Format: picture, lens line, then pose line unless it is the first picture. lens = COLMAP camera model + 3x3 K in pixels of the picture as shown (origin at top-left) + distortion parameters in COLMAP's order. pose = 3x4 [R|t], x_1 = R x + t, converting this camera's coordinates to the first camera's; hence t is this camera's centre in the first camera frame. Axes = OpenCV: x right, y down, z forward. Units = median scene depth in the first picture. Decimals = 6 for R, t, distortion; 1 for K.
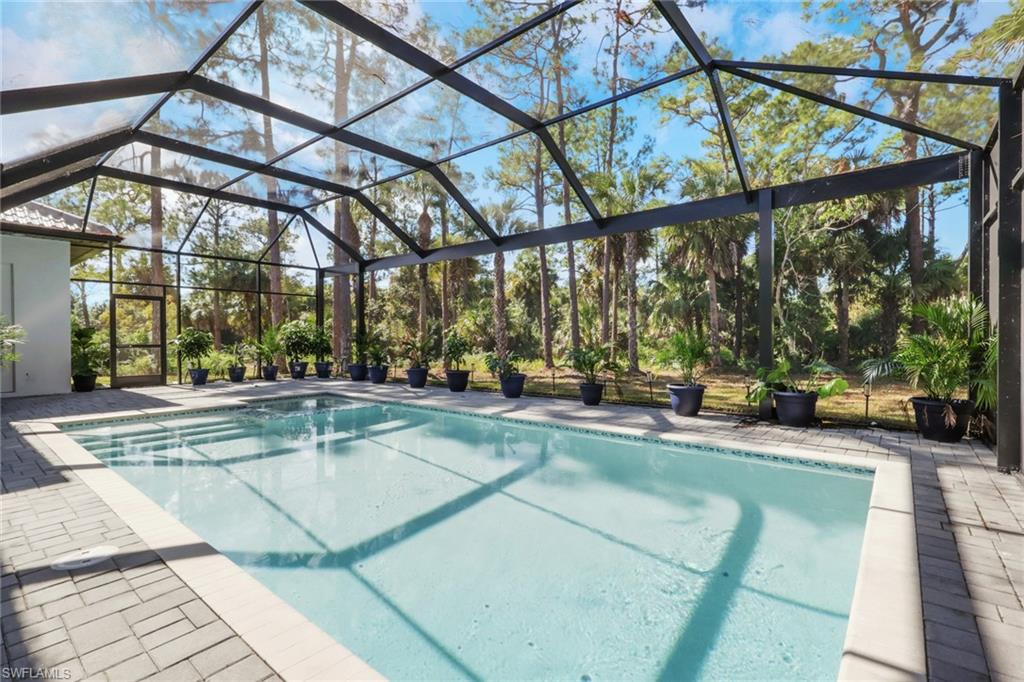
lens RADIAL K [[471.8, 0, 513.8], [0, 471.8, 341.6], [0, 0, 1]] dist [-0.001926, 0.000260]
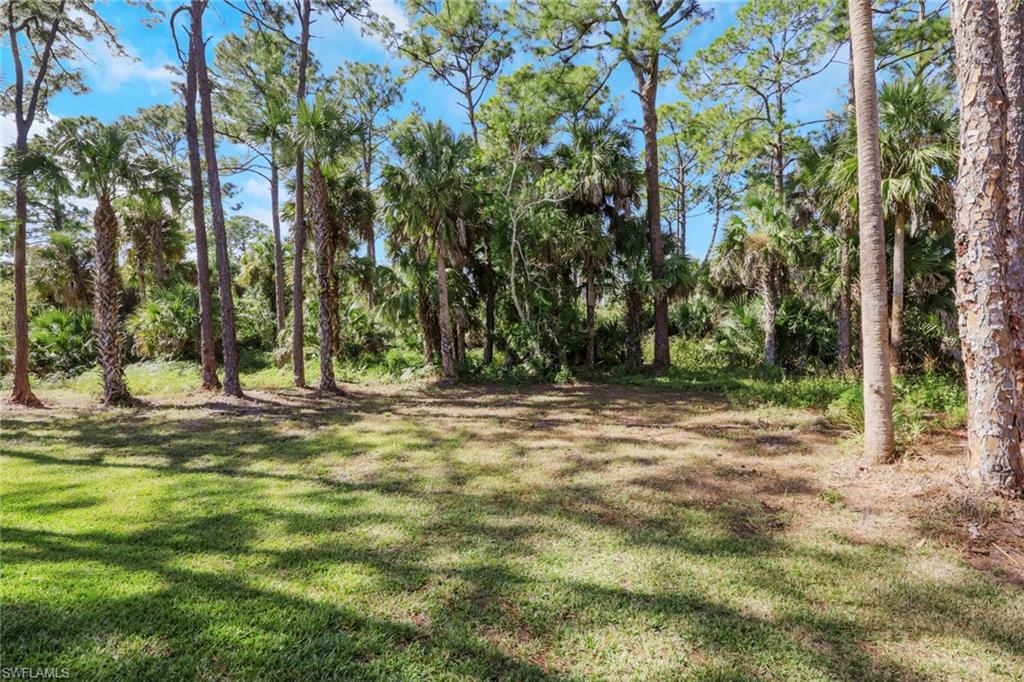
lens RADIAL K [[471.8, 0, 513.8], [0, 471.8, 341.6], [0, 0, 1]] dist [-0.001926, 0.000260]
pose [[0.936983, -0.015836, 0.349017, 0.269043], [0.011806, 0.999837, 0.013672, -0.017100], [-0.349177, -0.008691, 0.937017, 0.235124]]
